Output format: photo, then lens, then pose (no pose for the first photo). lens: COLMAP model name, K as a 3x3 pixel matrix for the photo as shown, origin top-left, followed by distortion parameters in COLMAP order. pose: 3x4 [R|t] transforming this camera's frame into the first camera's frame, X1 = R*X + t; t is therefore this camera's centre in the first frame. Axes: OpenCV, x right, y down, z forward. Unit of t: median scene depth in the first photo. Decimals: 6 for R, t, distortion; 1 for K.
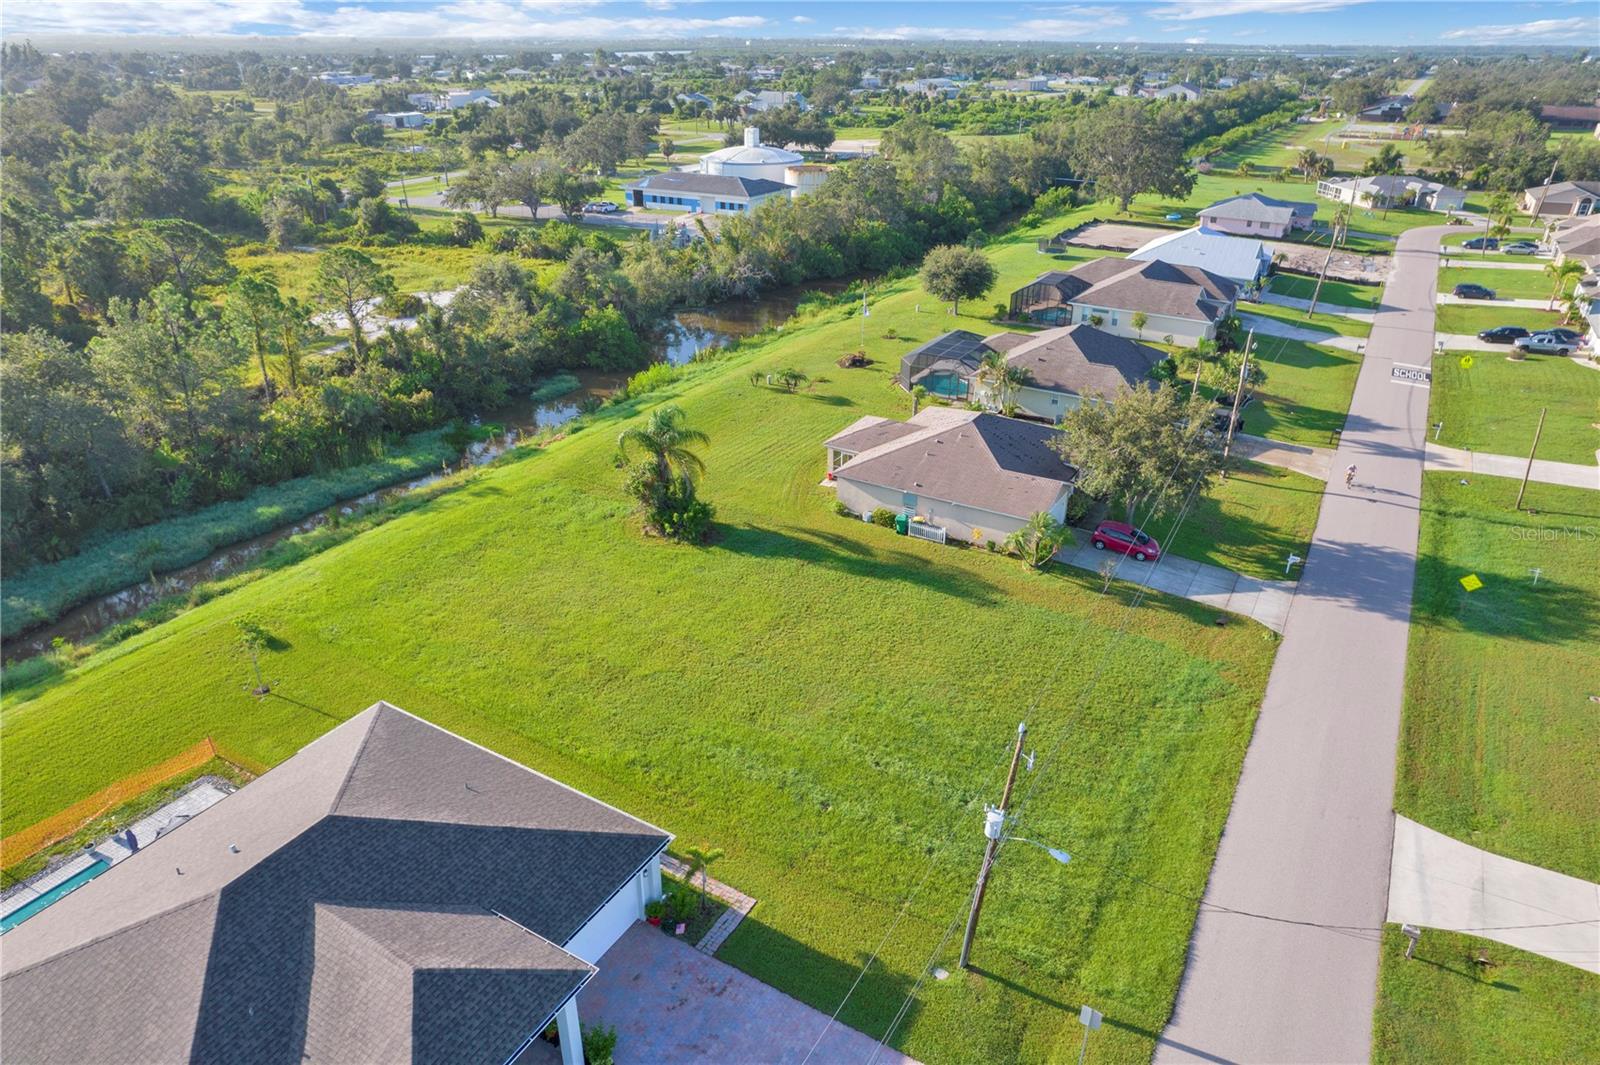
lens RADIAL K [[1022.3, 0, 802.3], [0, 1022.3, 537.6], [0, 0, 1]] dist [-0.080137, 0.073926]
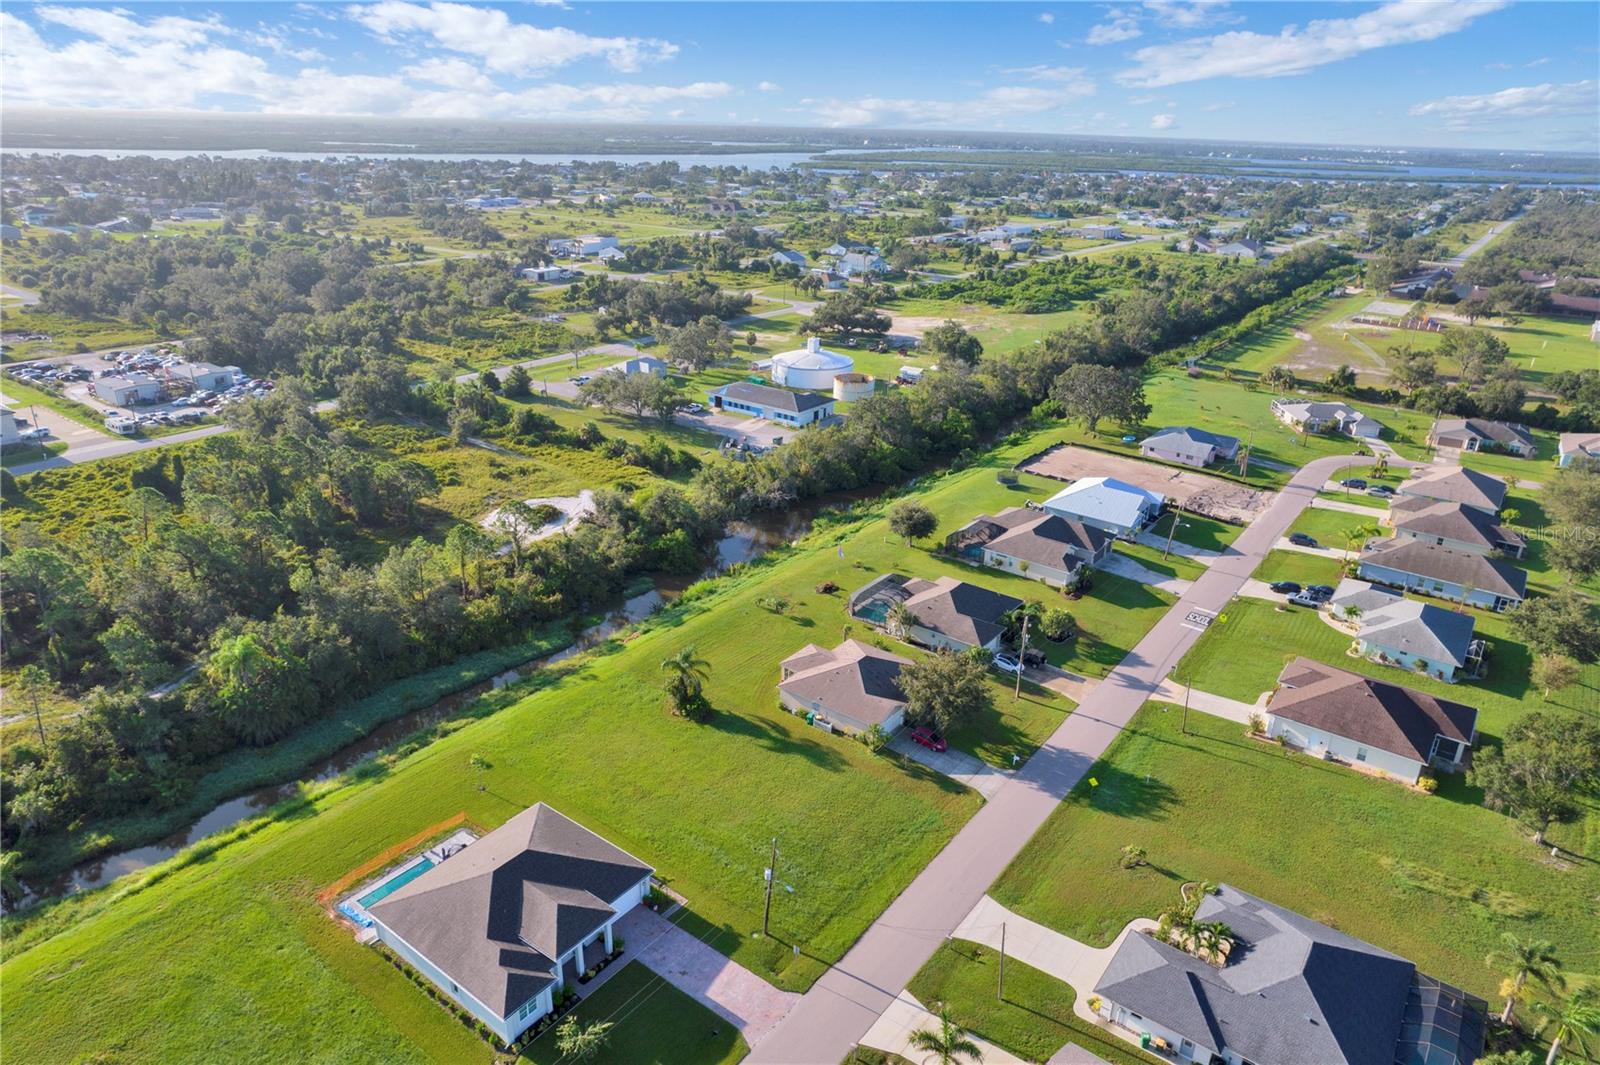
lens RADIAL K [[1022.3, 0, 802.3], [0, 1022.3, 537.6], [0, 0, 1]] dist [-0.080137, 0.073926]
pose [[0.993818, 0.060956, -0.092787, 0.155073], [-0.067693, 0.995156, -0.071283, -0.137412], [0.087993, 0.077123, 0.993131, -0.565158]]
